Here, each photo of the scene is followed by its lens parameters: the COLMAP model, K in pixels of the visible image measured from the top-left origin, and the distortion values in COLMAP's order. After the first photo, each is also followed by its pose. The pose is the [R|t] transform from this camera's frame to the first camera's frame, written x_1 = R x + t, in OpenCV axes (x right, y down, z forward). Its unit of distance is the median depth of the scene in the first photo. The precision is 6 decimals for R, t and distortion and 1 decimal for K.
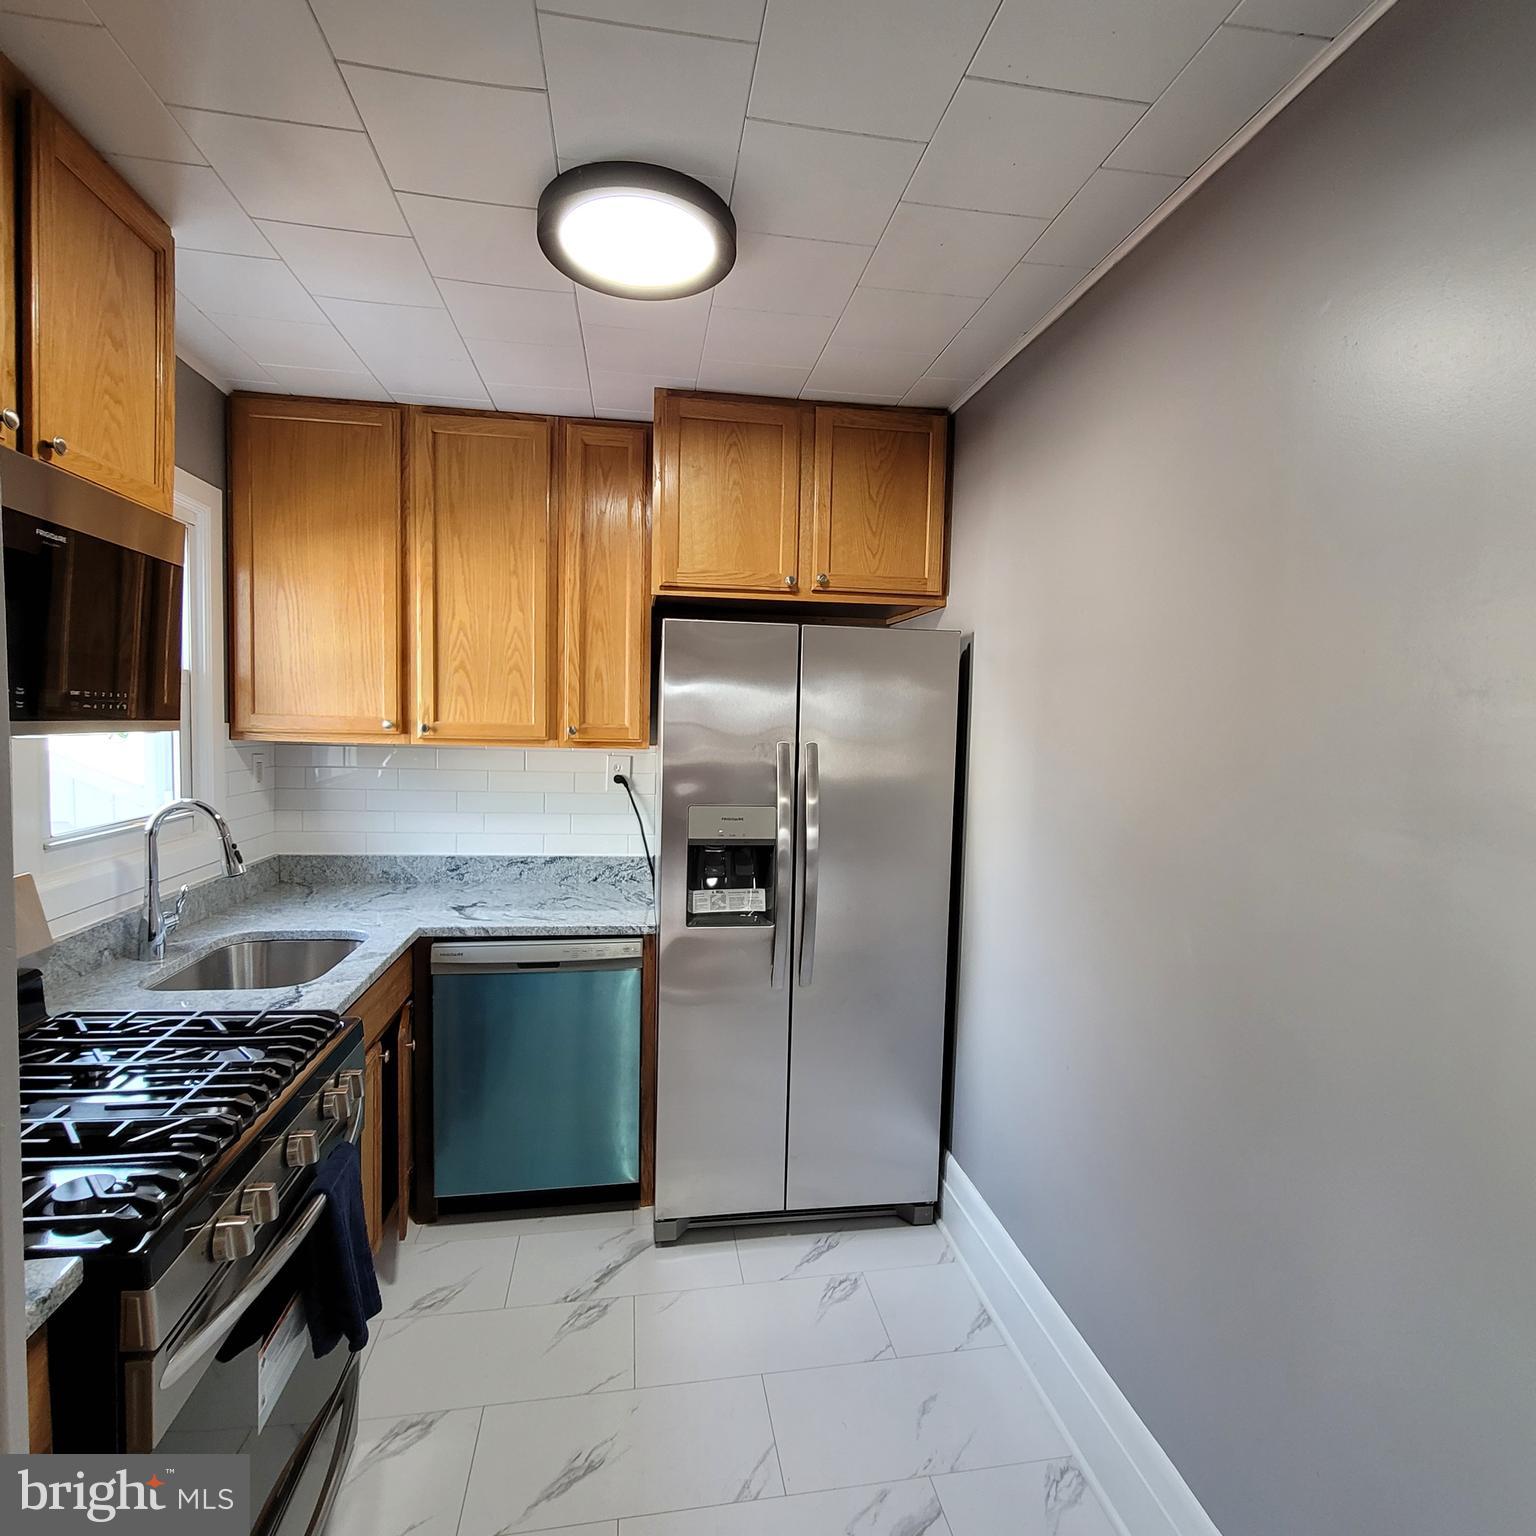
lens RADIAL K [[843.0, 0, 774.8], [0, 843.0, 758.1], [0, 0, 1]] dist [-0.004801, -0.001193]
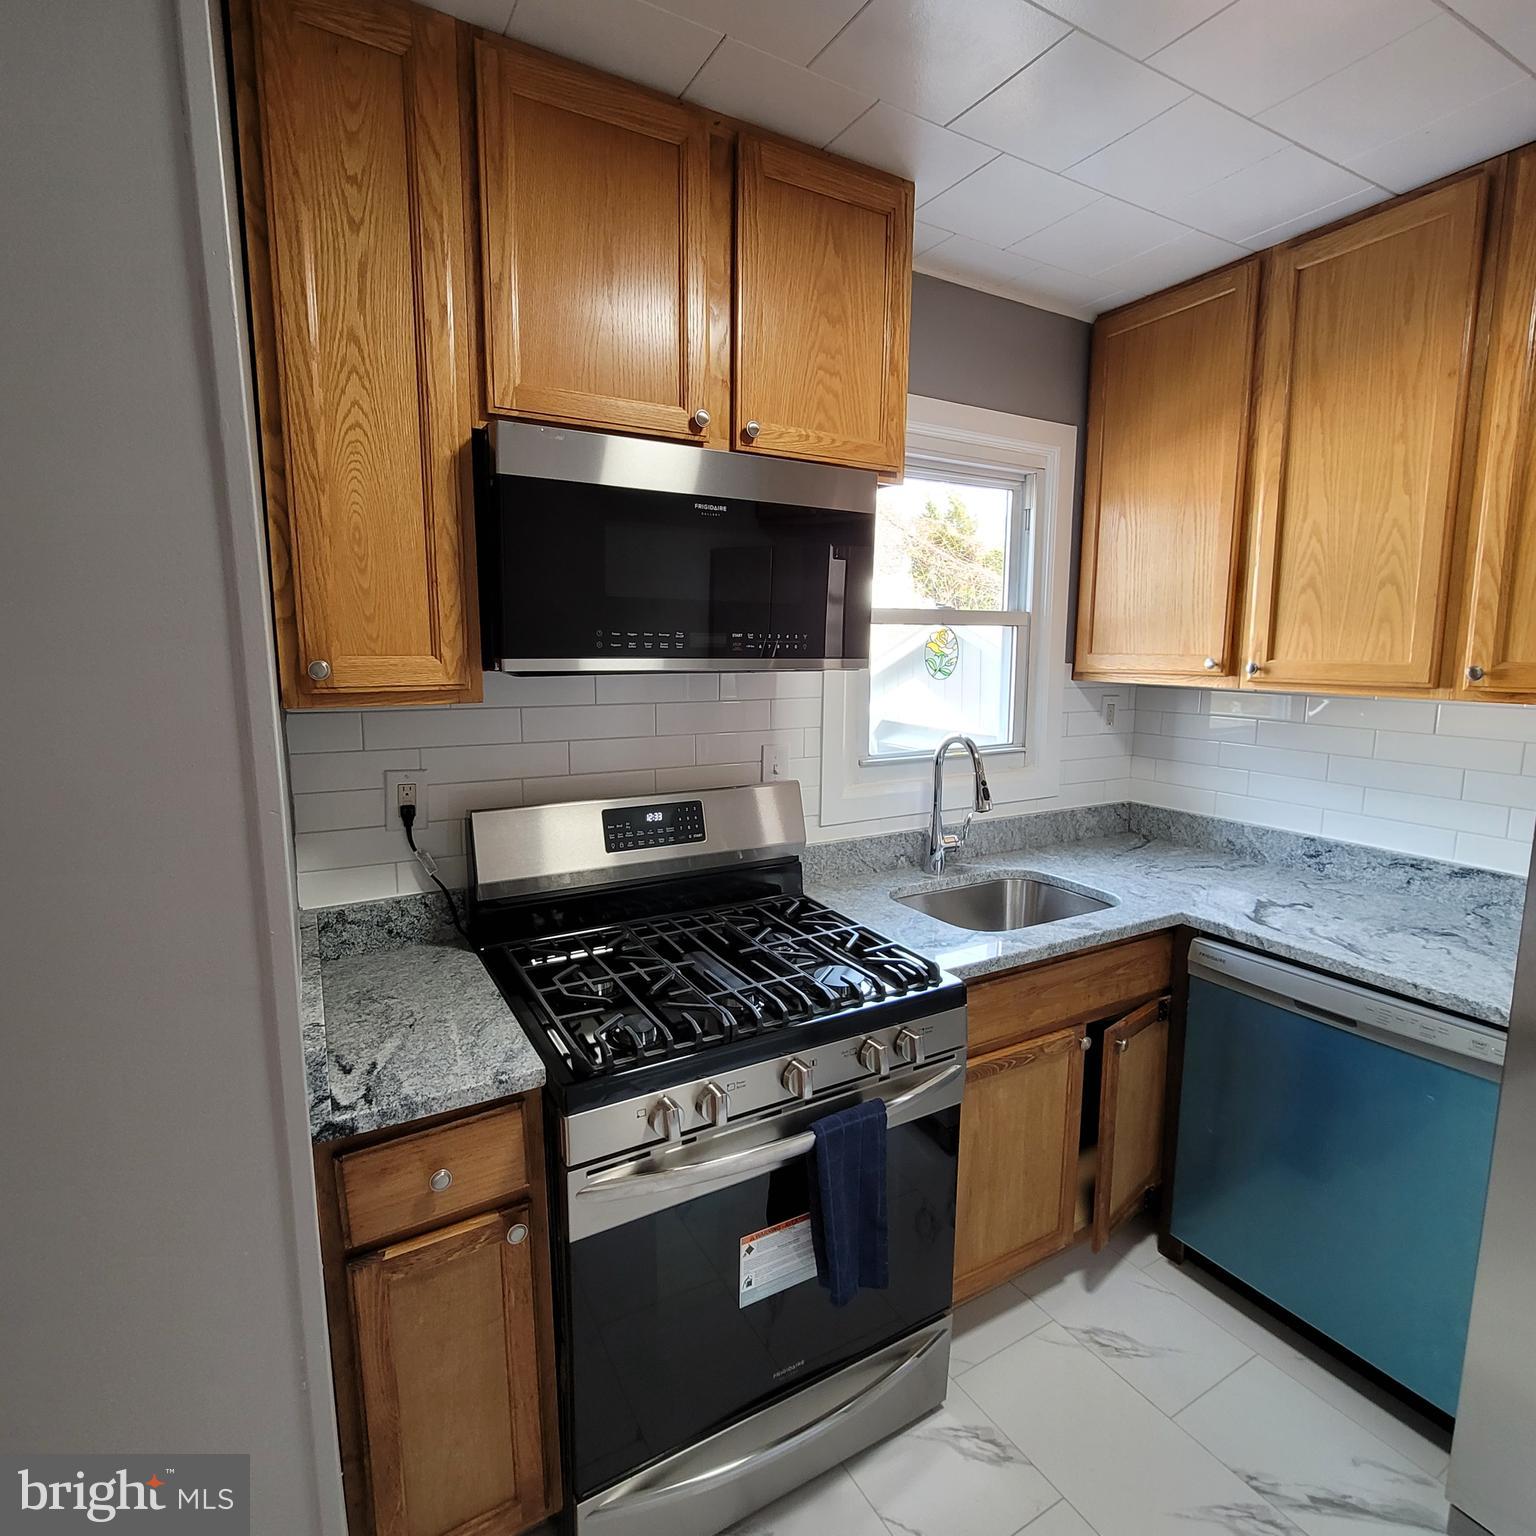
lens RADIAL K [[843.0, 0, 773.9], [0, 843.0, 758.2], [0, 0, 1]] dist [-0.004801, -0.001193]
pose [[0.347887, 0.100121, -0.932175, 0.168720], [-0.039478, 0.994964, 0.092131, -0.007254], [0.936705, 0.004749, 0.350088, 0.305340]]
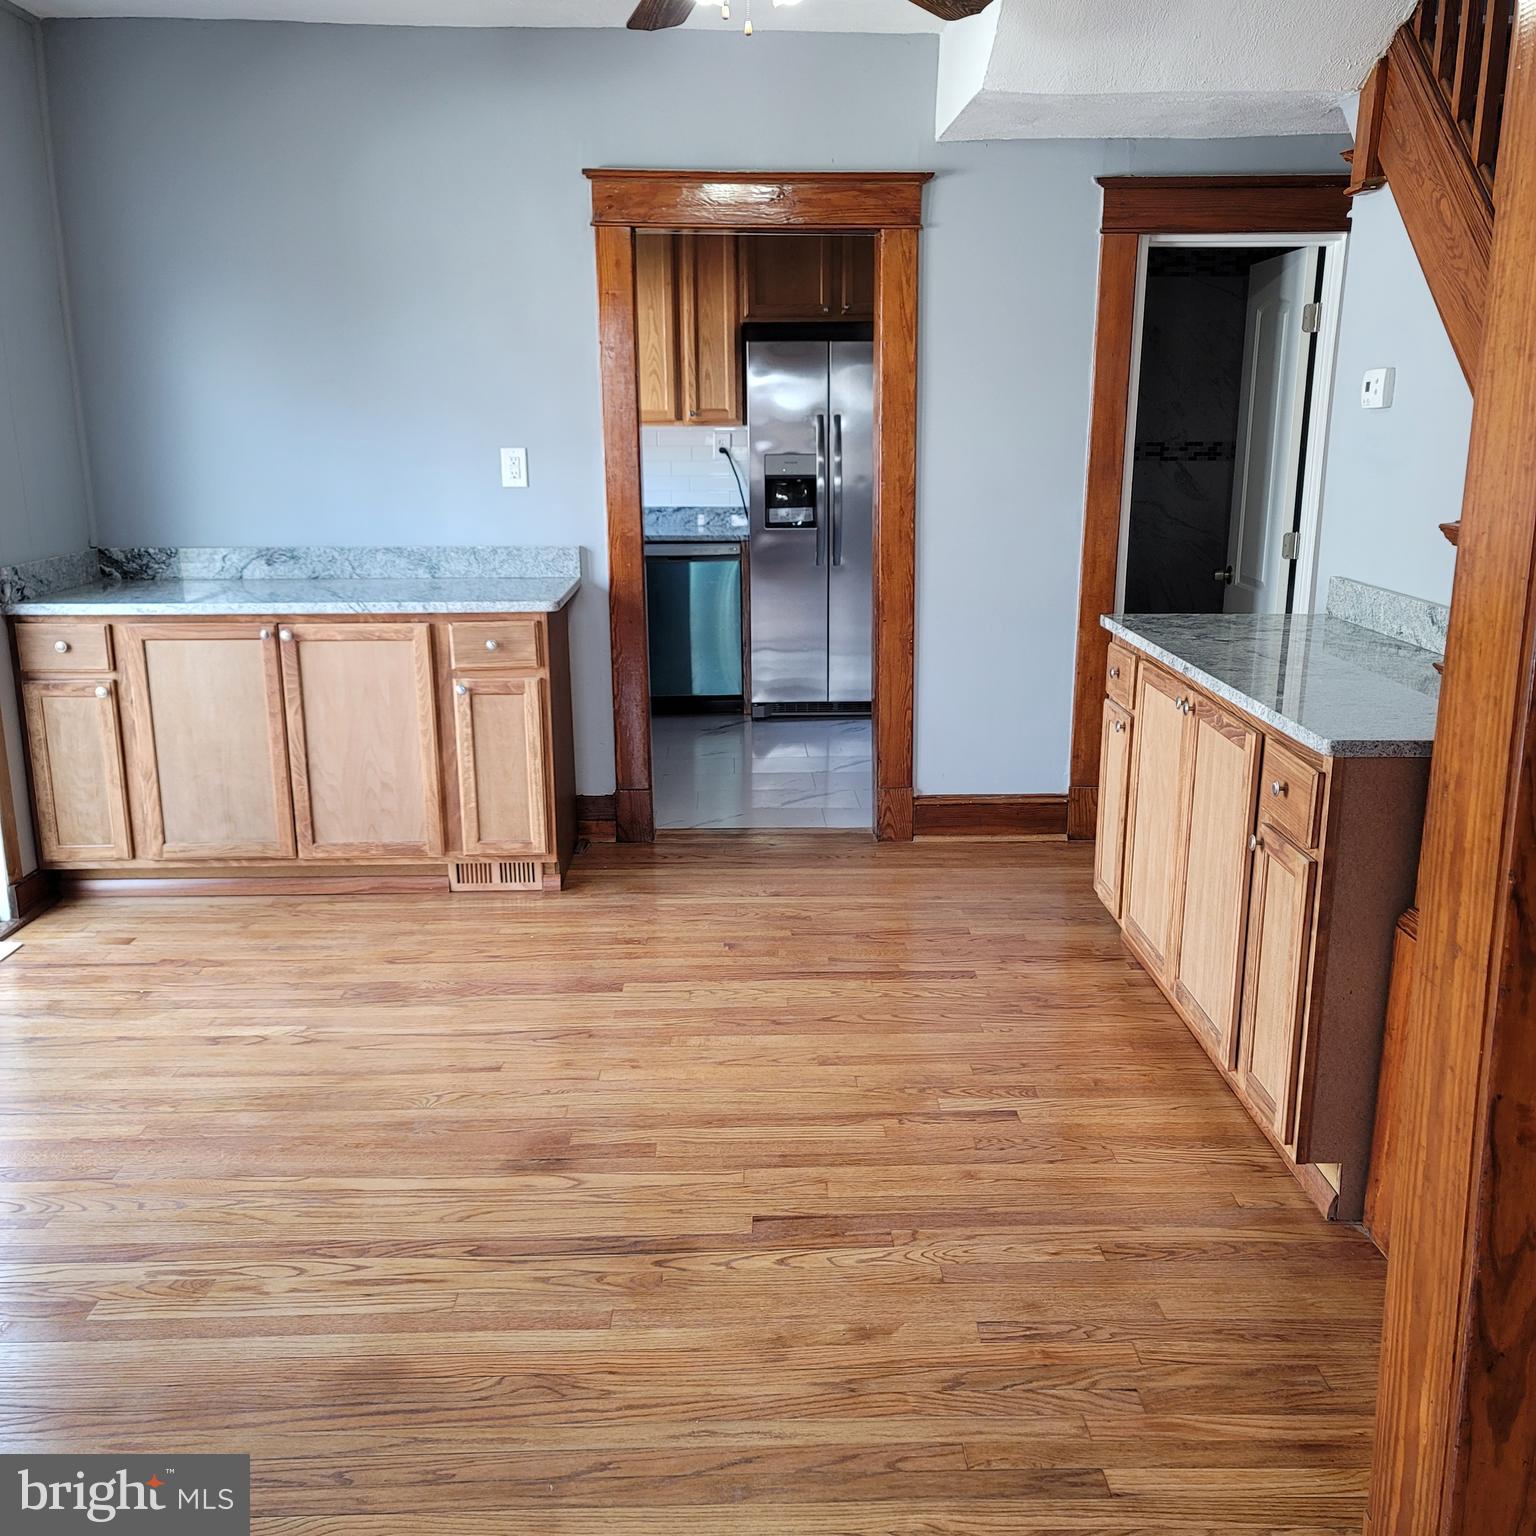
lens RADIAL K [[1507.2, 0, 773.3], [0, 1507.2, 777.5], [0, 0, 1]] dist [0.045786, 0.000000]
pose [[0.989892, 0.001677, -0.141812, 0.301100], [0.021173, 0.986976, 0.159470, 0.188222], [0.140232, -0.160860, 0.976964, -1.797227]]
